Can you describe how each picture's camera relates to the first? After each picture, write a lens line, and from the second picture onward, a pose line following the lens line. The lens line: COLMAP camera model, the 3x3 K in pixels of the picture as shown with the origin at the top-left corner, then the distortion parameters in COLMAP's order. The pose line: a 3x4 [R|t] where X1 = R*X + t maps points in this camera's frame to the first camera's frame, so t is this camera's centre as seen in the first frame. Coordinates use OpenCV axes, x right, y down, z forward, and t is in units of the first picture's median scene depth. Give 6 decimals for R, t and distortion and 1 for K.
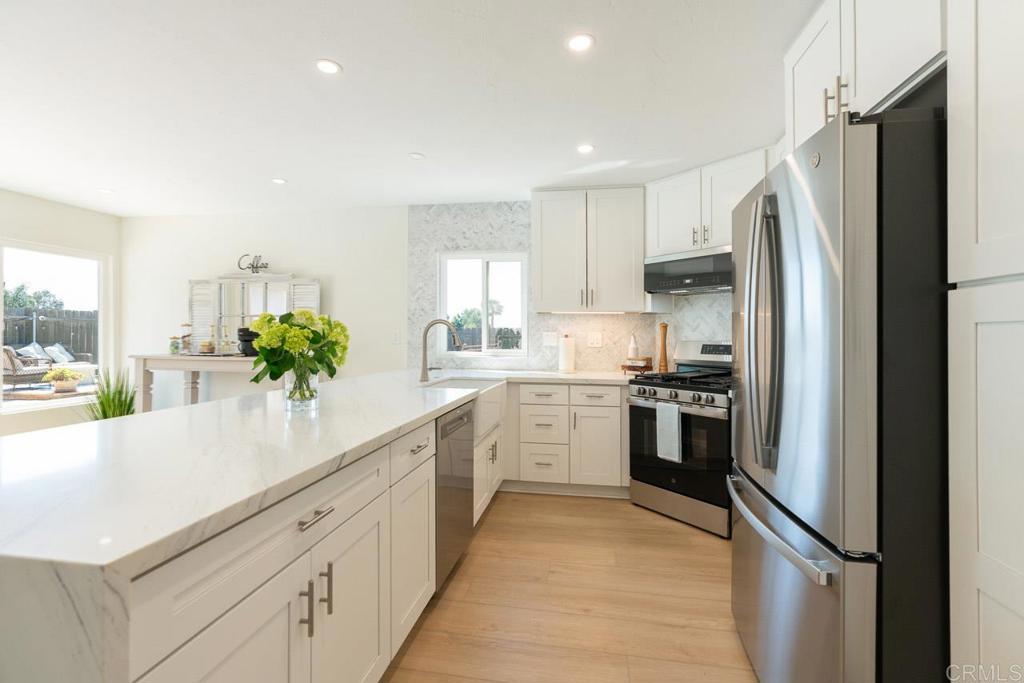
lens RADIAL K [[470.9, 0, 517.2], [0, 470.9, 335.2], [0, 0, 1]] dist [-0.003826, -0.000317]
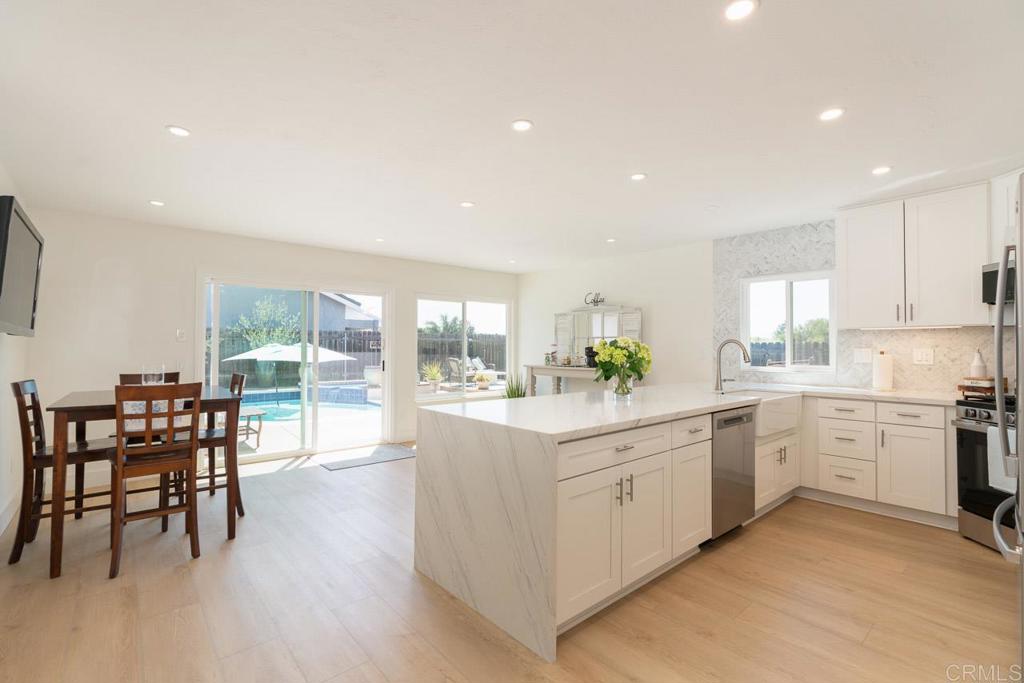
lens RADIAL K [[469.5, 0, 515.0], [0, 469.5, 362.0], [0, 0, 1]] dist [-0.001473, -0.000017]
pose [[0.778953, 0.012366, -0.626960, 0.135556], [0.004026, 0.999686, 0.024719, -0.006347], [0.627069, -0.021780, 0.778659, -0.247195]]
